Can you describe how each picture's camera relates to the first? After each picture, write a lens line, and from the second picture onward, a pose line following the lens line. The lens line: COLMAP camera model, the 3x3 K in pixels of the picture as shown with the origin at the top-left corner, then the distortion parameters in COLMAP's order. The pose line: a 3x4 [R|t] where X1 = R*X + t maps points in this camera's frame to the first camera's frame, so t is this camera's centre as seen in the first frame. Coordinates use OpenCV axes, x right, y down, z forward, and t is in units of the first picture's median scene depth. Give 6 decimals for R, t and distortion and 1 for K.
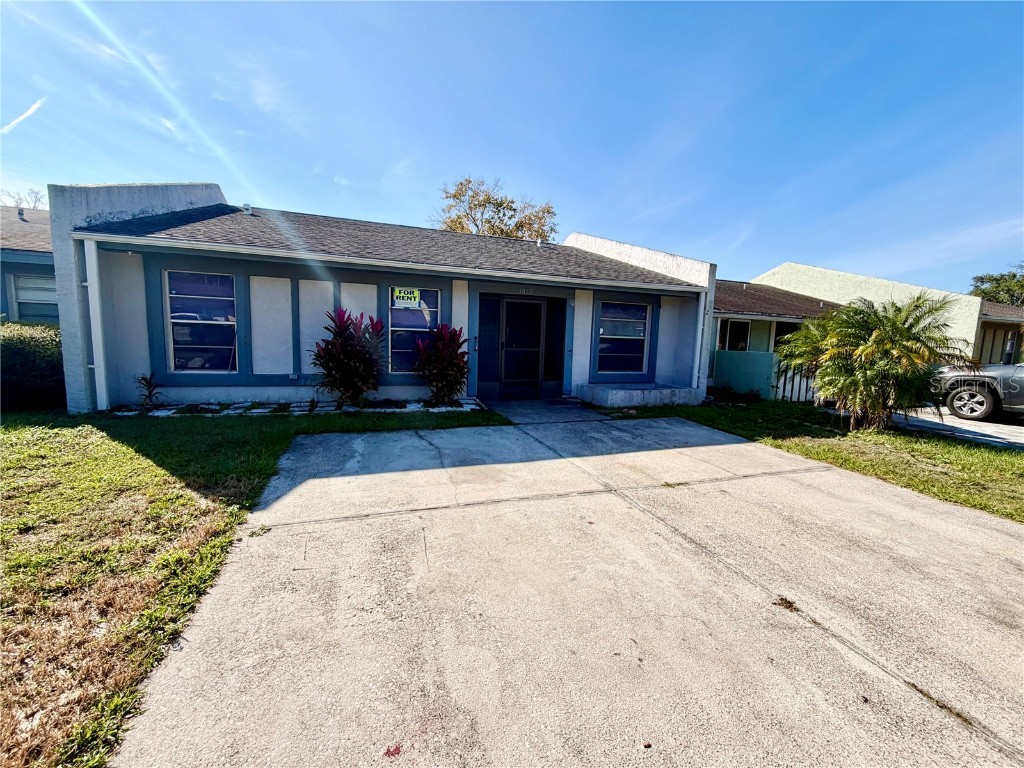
lens RADIAL K [[409.5, 0, 508.5], [0, 409.5, 385.9], [0, 0, 1]] dist [0.002959, 0.000161]
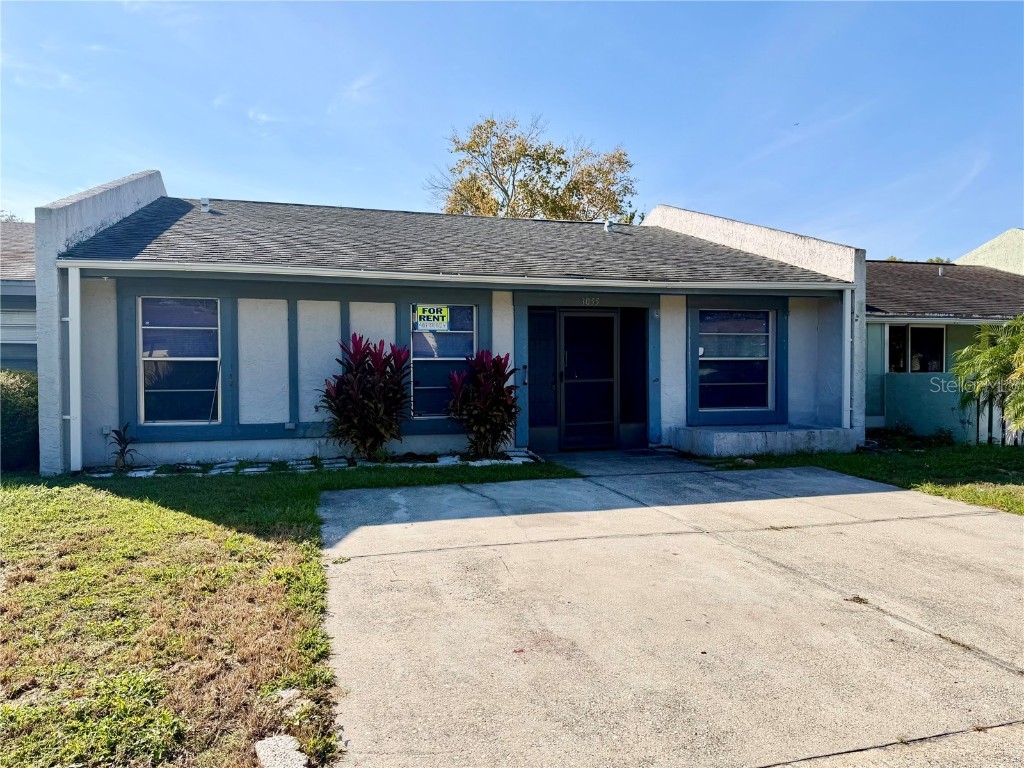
lens RADIAL K [[696.5, 0, 512.0], [0, 696.5, 384.0], [0, 0, 1]] dist [0.053857, -0.004495]
pose [[0.996882, -0.035586, -0.070422, -0.018466], [0.028681, 0.994896, -0.096742, 0.038402], [0.073505, 0.094421, 0.992815, -0.274978]]
